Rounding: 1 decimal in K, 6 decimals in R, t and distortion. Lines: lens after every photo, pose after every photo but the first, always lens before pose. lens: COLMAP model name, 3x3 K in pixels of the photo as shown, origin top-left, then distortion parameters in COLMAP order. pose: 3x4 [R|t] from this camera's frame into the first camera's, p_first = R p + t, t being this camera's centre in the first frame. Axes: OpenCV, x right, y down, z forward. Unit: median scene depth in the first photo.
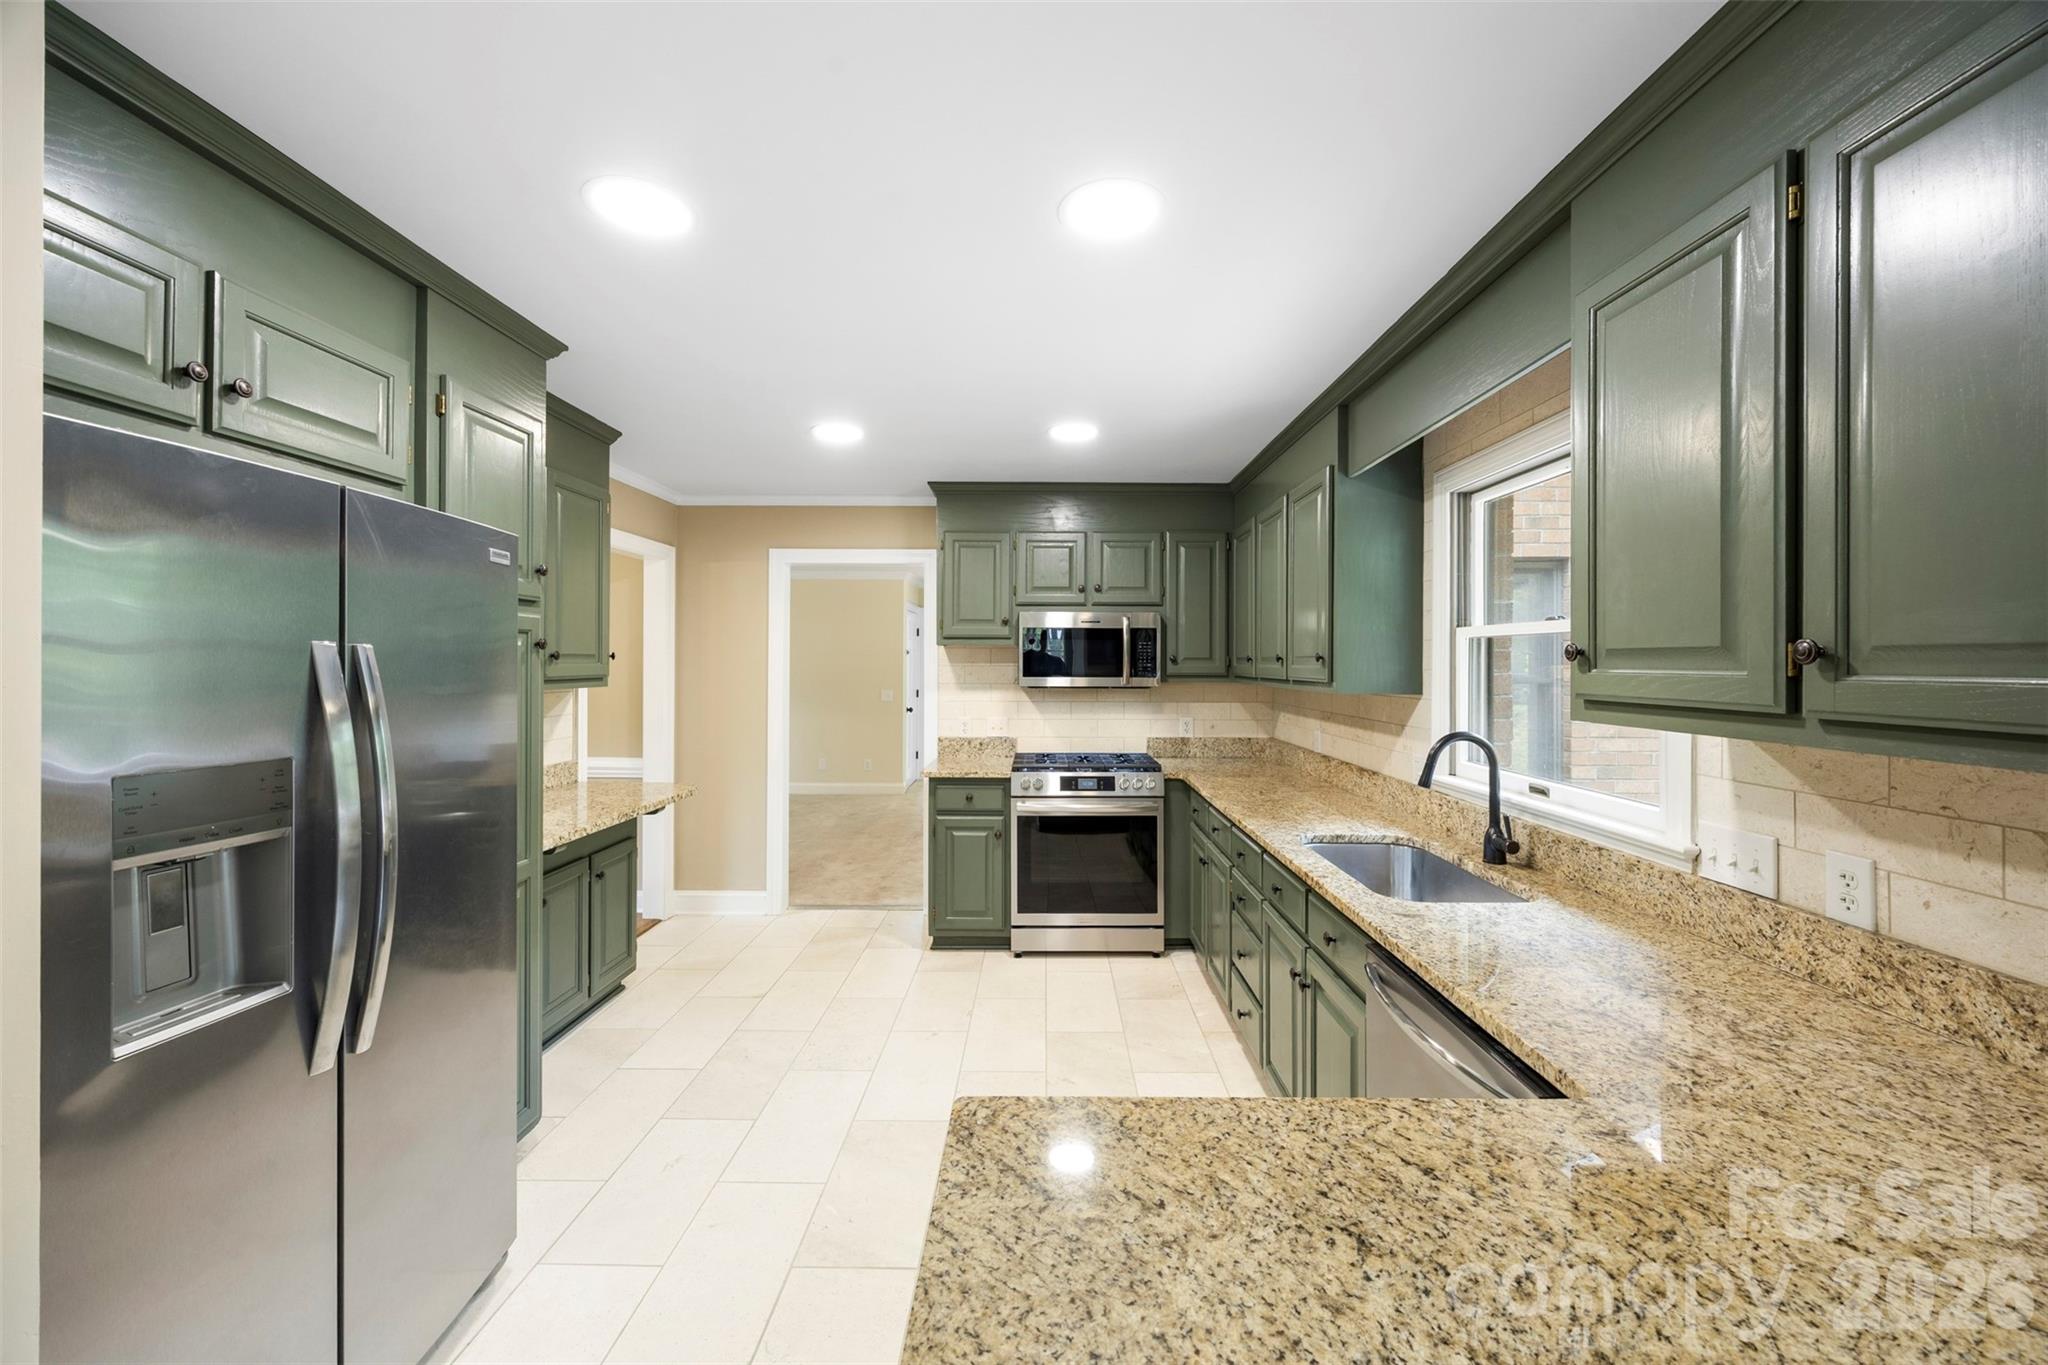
lens RADIAL K [[795.5, 0, 1031.0], [0, 795.5, 668.1], [0, 0, 1]] dist [-0.003234, -0.000262]
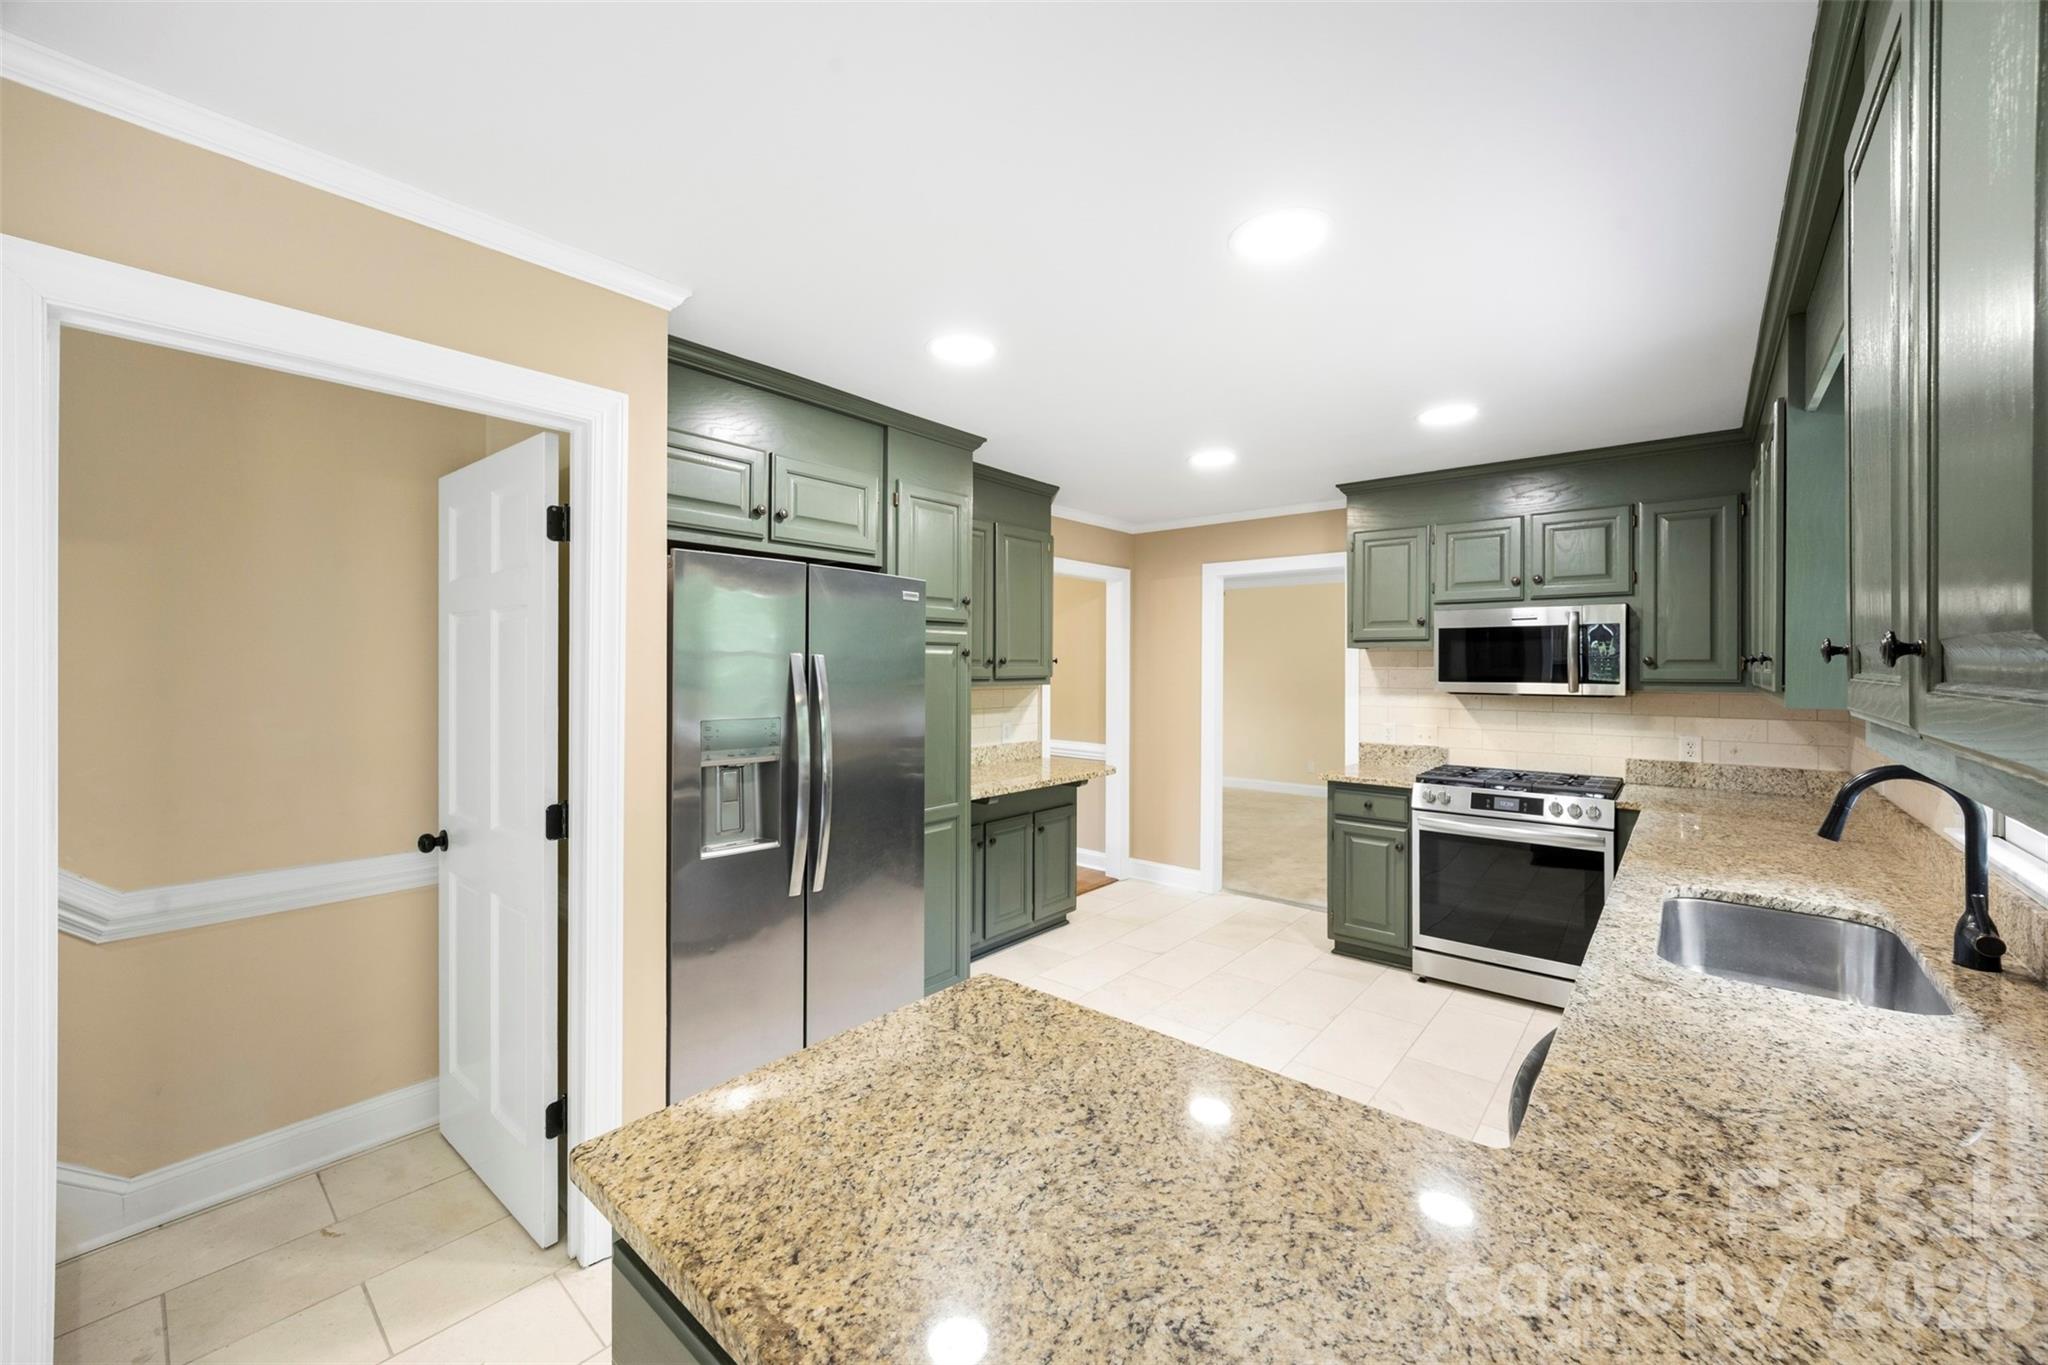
lens RADIAL K [[795.5, 0, 1034.0], [0, 795.5, 674.4], [0, 0, 1]] dist [-0.003234, -0.000262]
pose [[0.765164, 0.006226, -0.643806, 0.236539], [-0.004395, 0.999980, 0.004447, 0.000699], [0.643821, -0.000574, 0.765176, -0.006914]]
